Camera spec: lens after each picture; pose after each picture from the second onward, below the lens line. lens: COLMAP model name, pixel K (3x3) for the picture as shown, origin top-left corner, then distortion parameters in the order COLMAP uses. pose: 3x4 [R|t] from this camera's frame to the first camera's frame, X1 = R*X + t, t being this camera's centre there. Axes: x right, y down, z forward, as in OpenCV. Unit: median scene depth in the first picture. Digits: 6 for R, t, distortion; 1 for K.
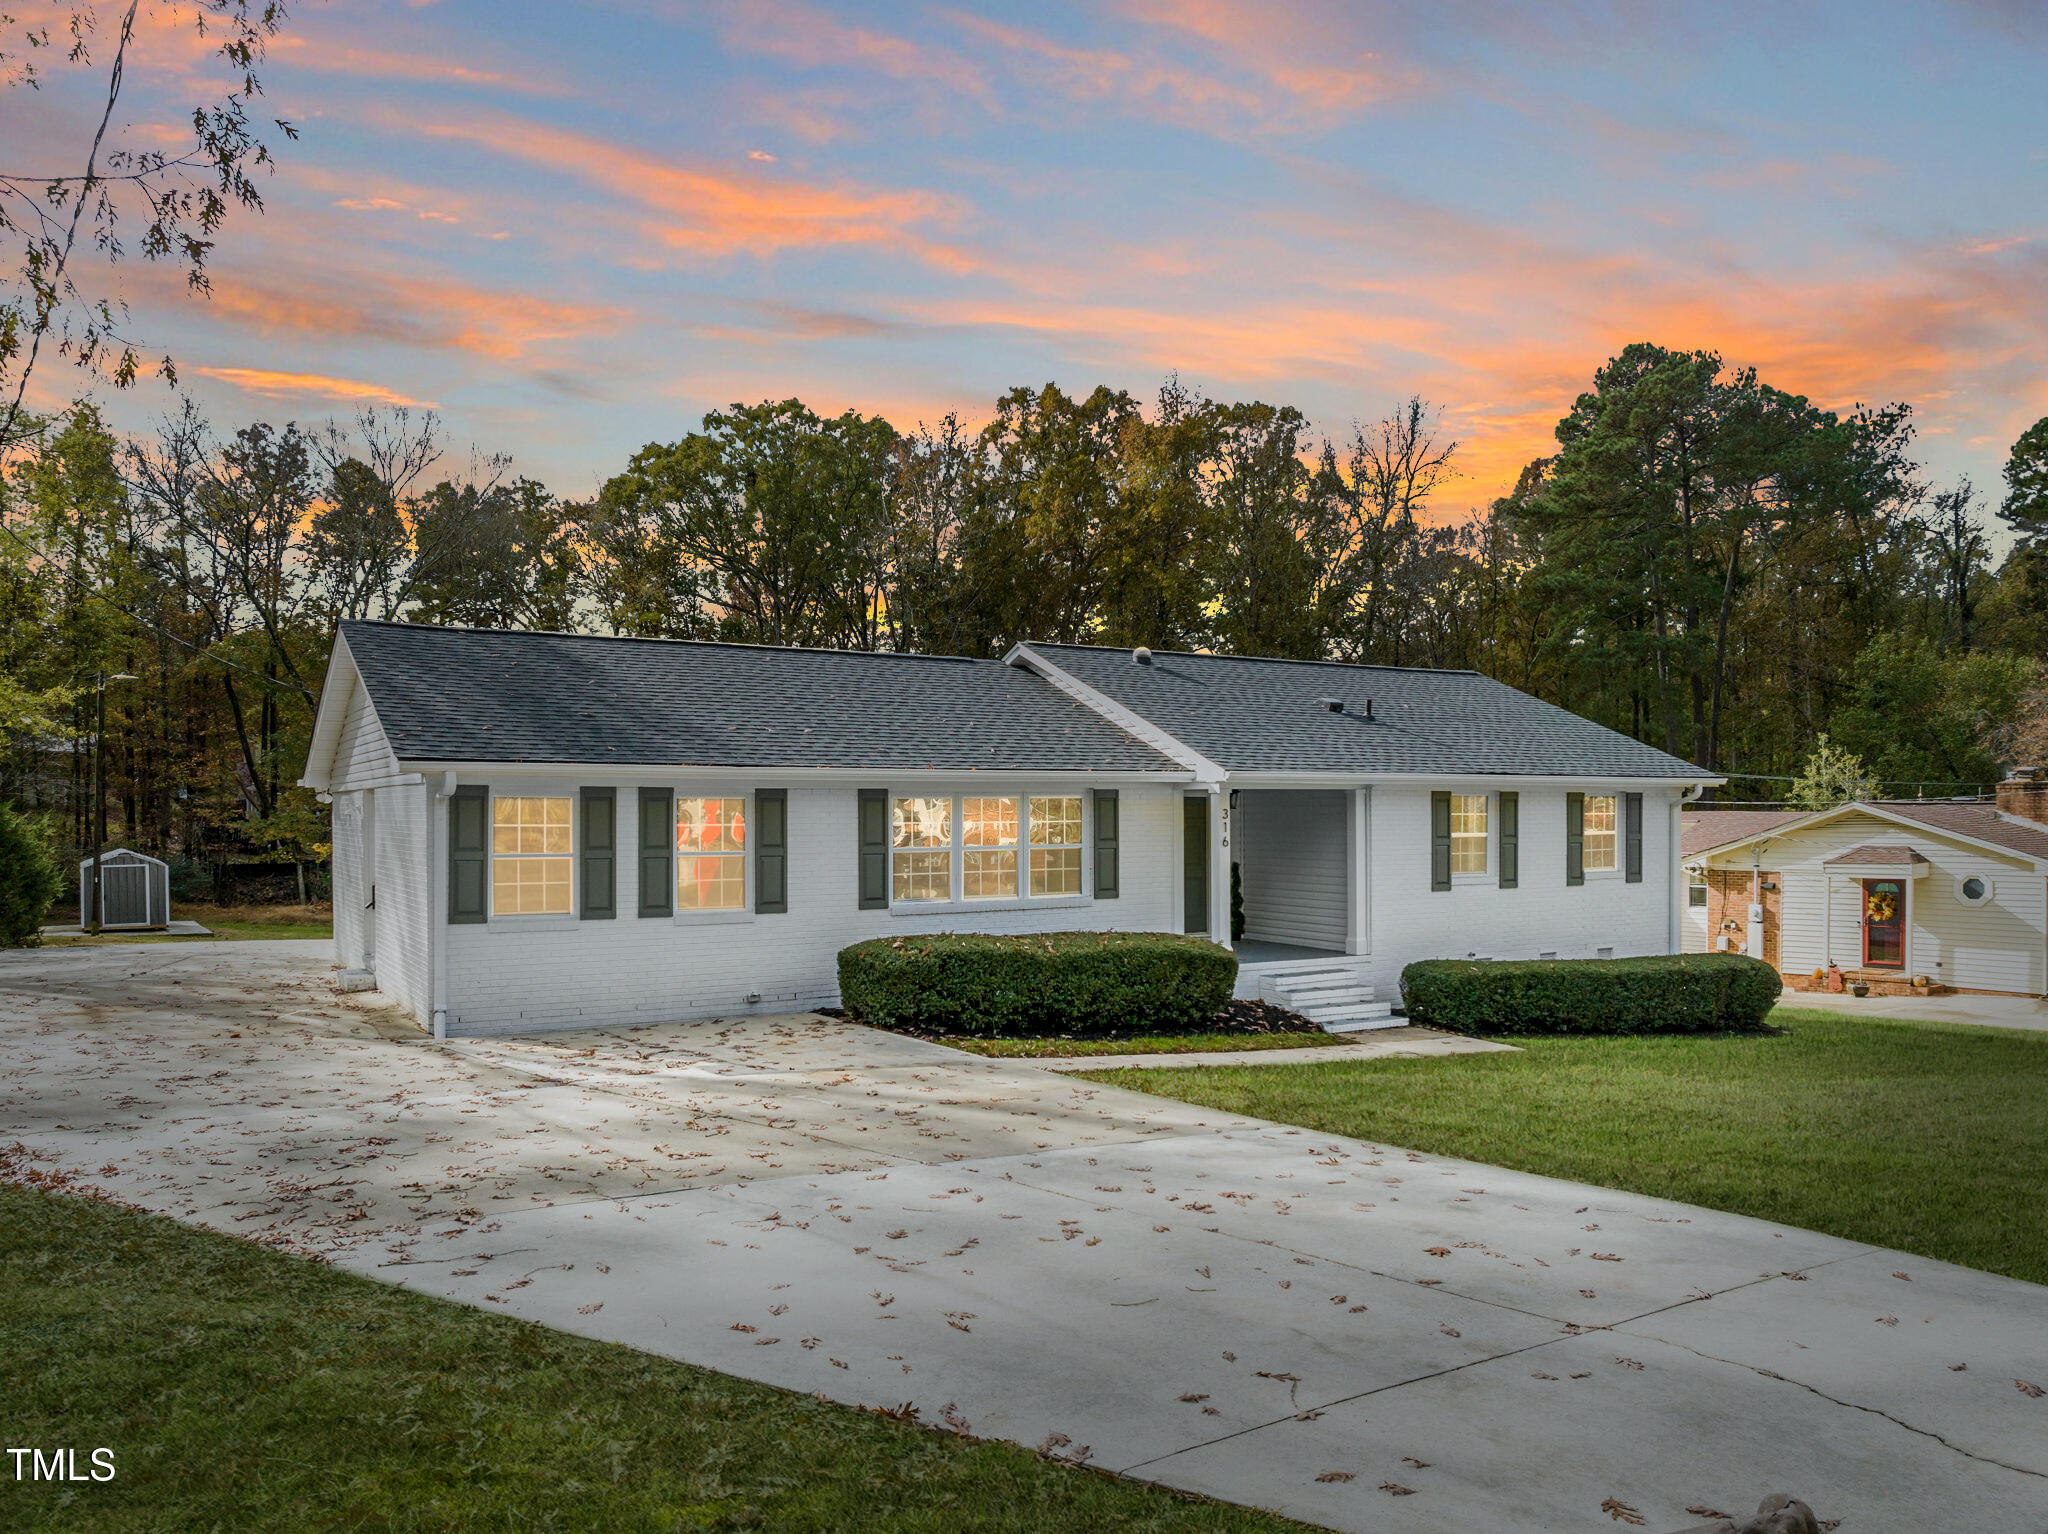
lens RADIAL K [[1487.0, 0, 1012.6], [0, 1487.0, 807.6], [0, 0, 1]] dist [-0.023075, -0.009263]
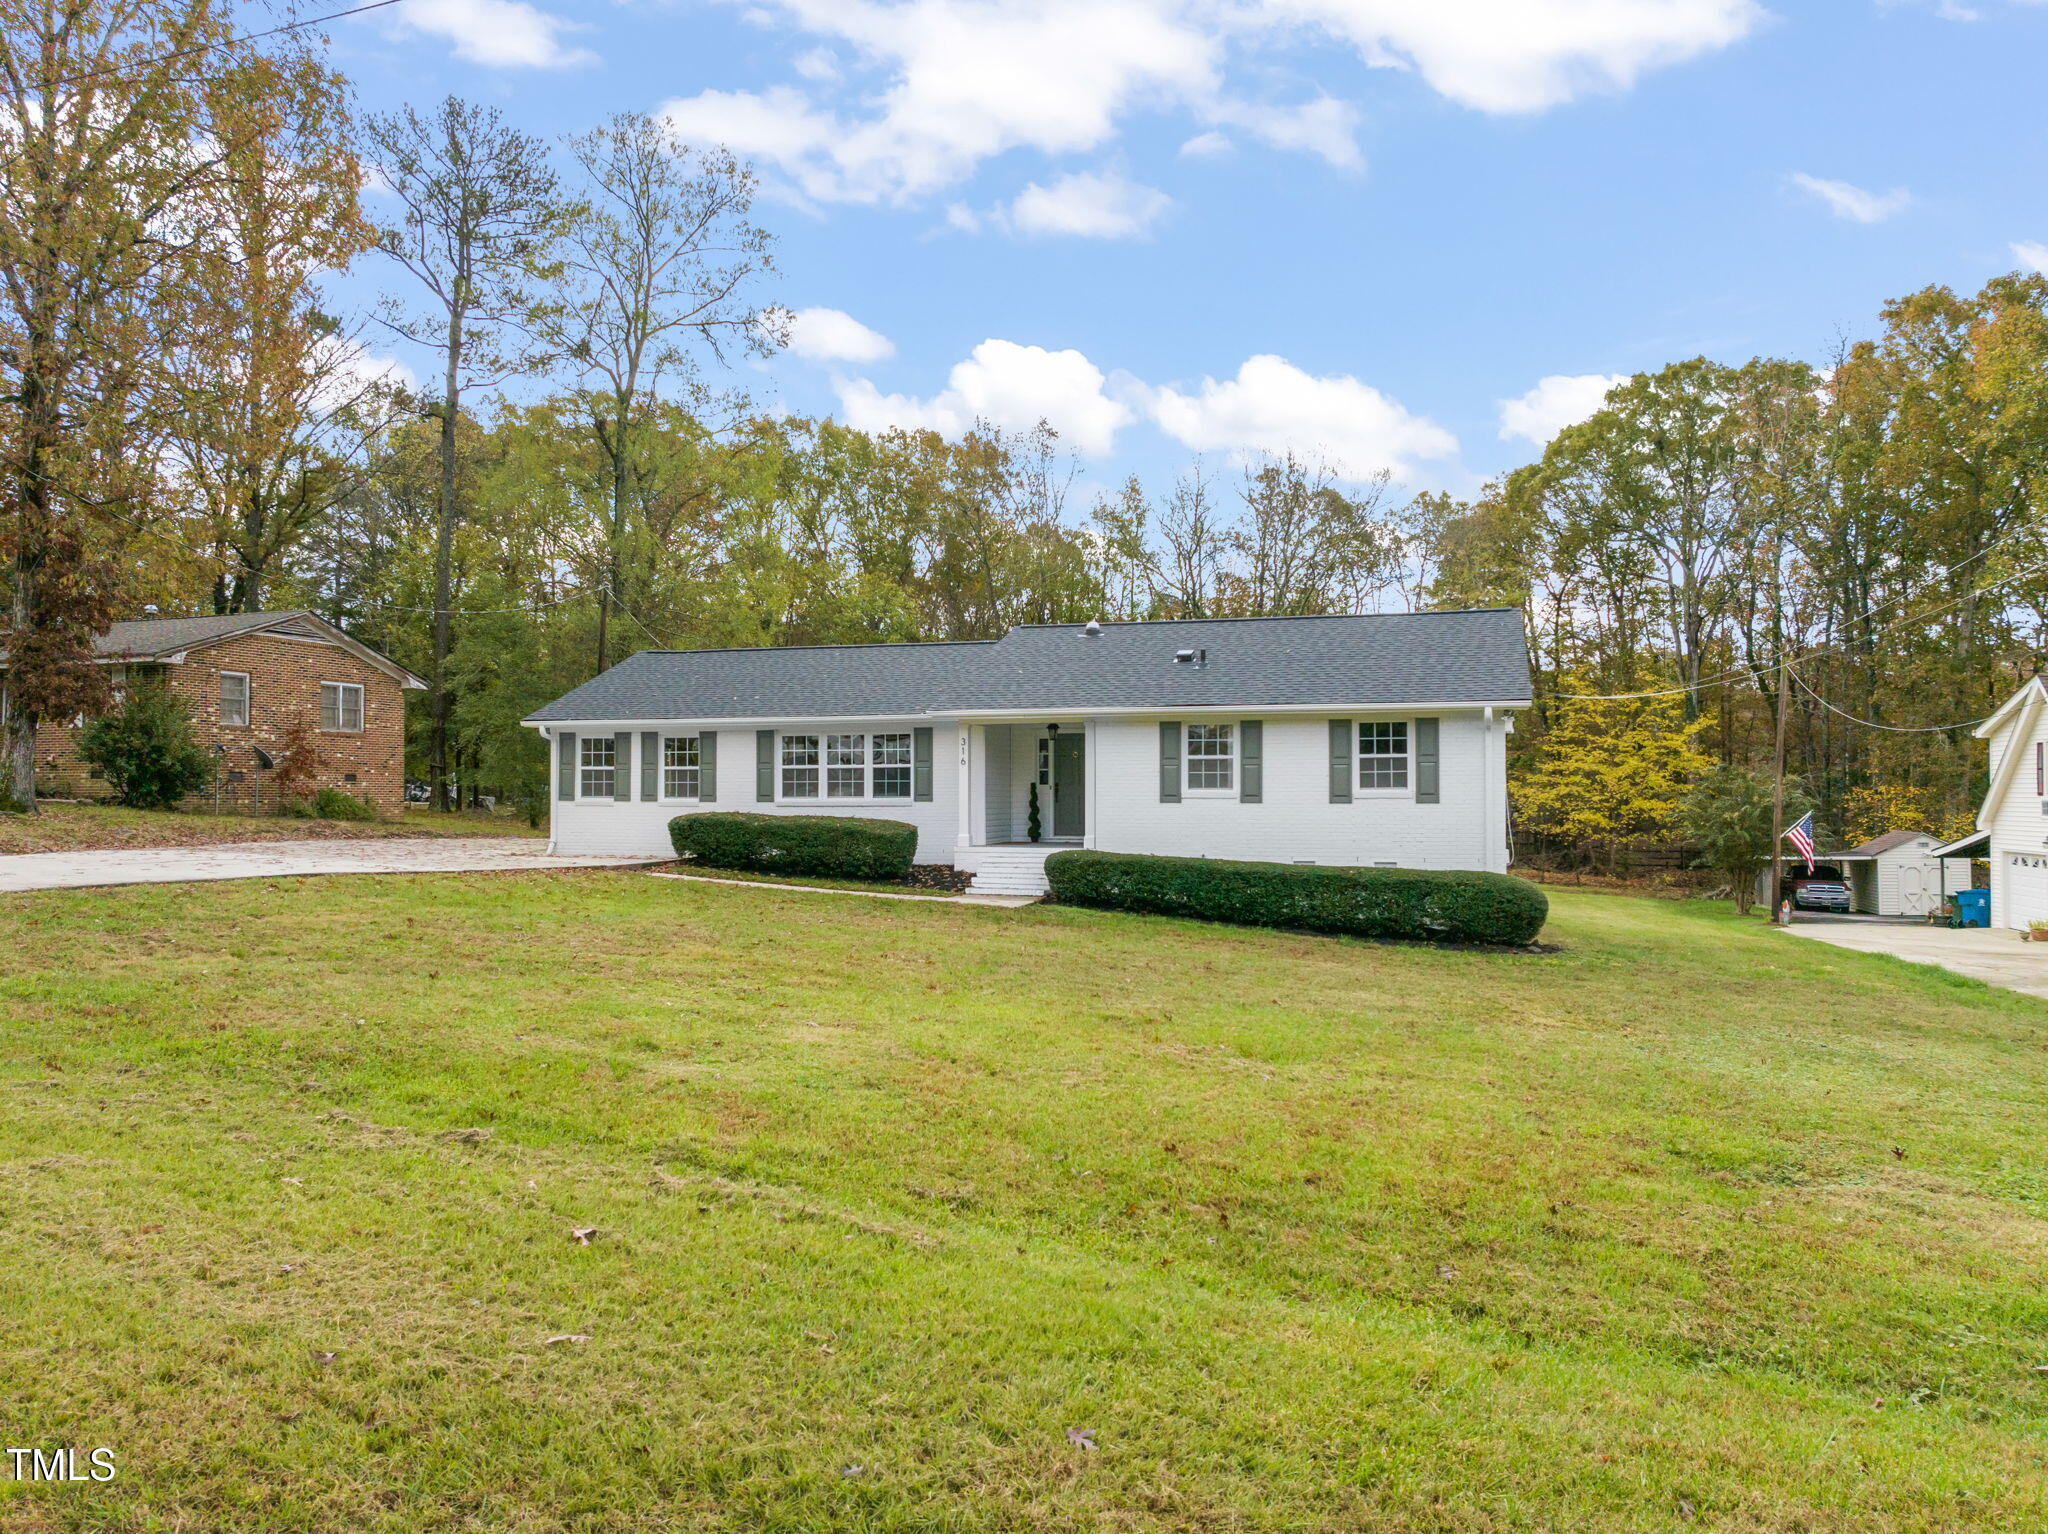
lens RADIAL K [[1487.0, 0, 1030.3], [0, 1487.0, 780.2], [0, 0, 1]] dist [-0.023075, -0.009263]
pose [[0.669734, -0.004955, -0.742585, 0.672308], [-0.000443, 0.999975, -0.007072, 0.027615], [0.742601, 0.005065, 0.669715, 0.046330]]
